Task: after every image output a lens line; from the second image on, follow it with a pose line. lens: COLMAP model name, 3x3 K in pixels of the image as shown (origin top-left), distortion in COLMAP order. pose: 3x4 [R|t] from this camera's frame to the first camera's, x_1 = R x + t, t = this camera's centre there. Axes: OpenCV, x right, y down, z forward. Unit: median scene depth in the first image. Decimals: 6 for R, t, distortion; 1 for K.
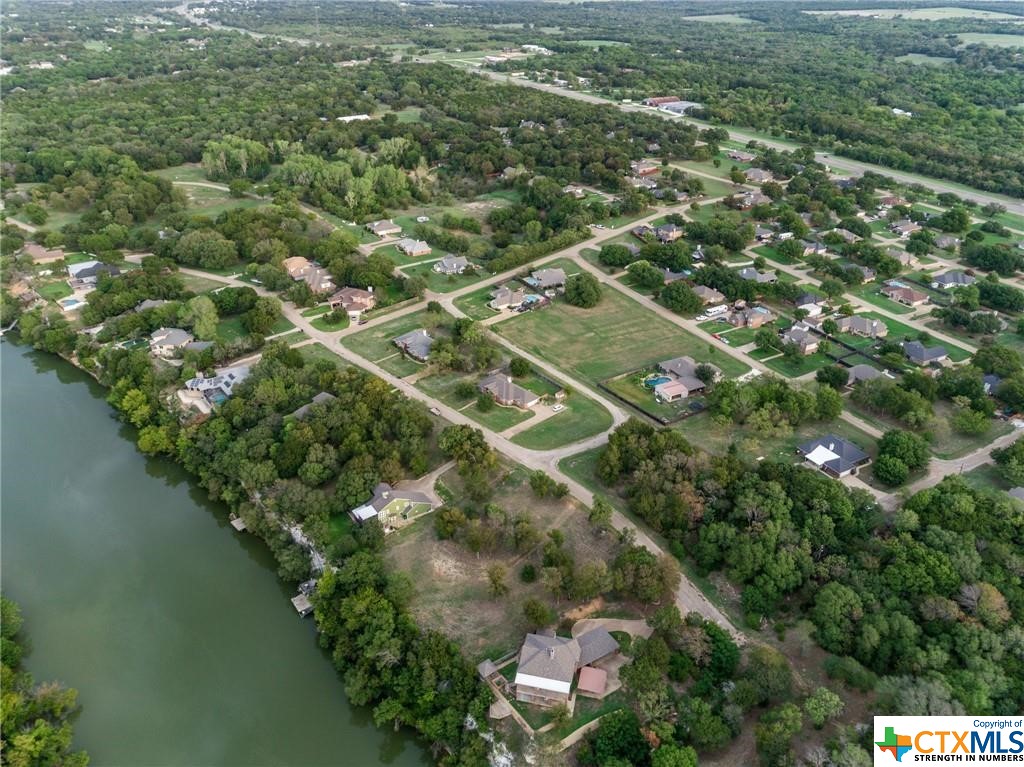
lens RADIAL K [[759.0, 0, 512.0], [0, 759.0, 383.5], [0, 0, 1]] dist [0.014592, 0.002855]
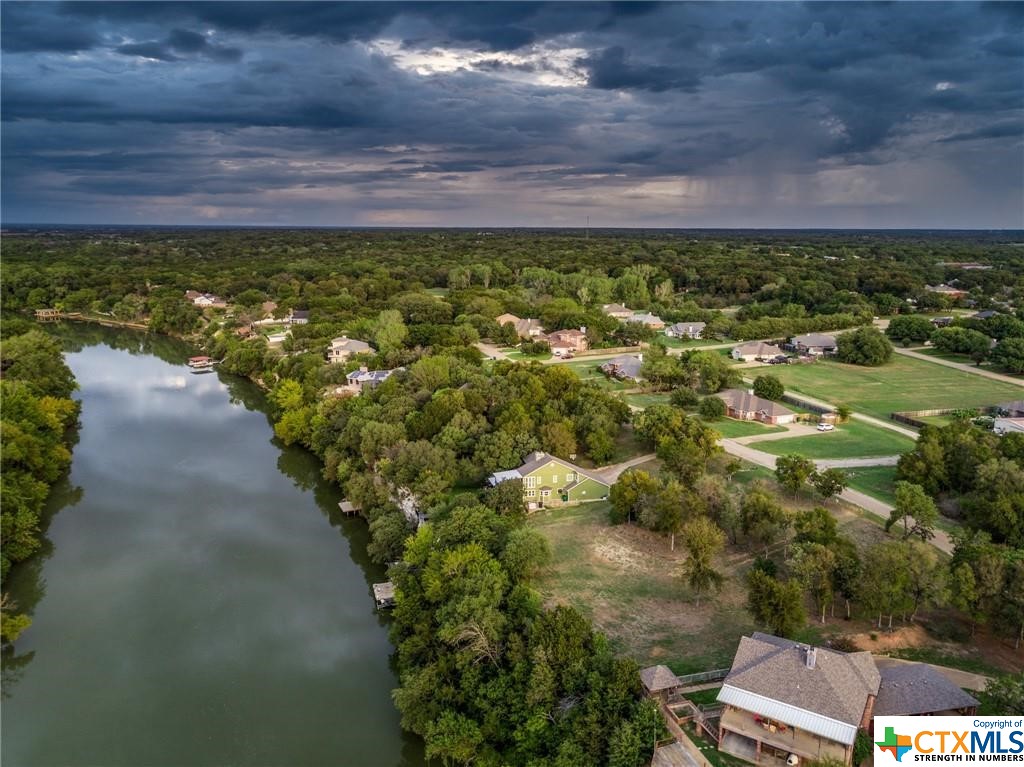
lens RADIAL K [[759.0, 0, 512.0], [0, 759.0, 383.5], [0, 0, 1]] dist [0.014592, 0.002855]
pose [[0.944763, 0.062647, -0.321712, 0.015133], [-0.157194, 0.947913, -0.277039, 0.249850], [0.287599, 0.312307, 0.905401, 0.353413]]
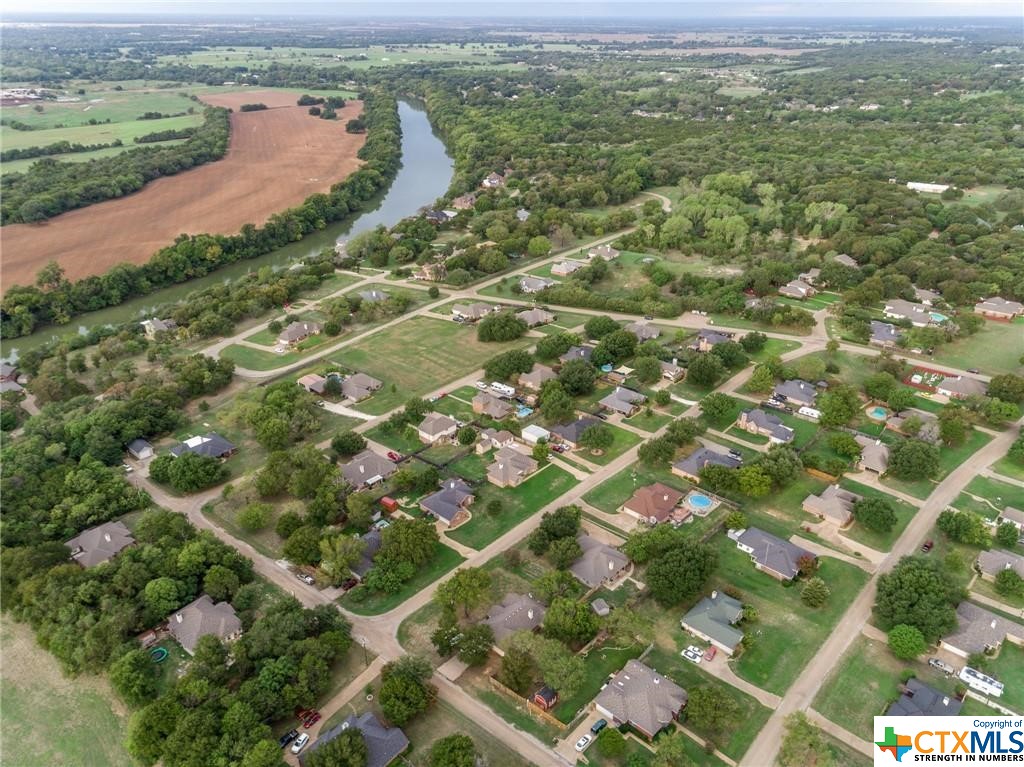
lens RADIAL K [[759.0, 0, 512.0], [0, 759.0, 383.5], [0, 0, 1]] dist [0.014592, 0.002855]
pose [[0.319538, 0.399095, -0.859429, 1.482234], [-0.449687, 0.862208, 0.233191, -0.448108], [0.834073, 0.311961, 0.454976, 0.858408]]
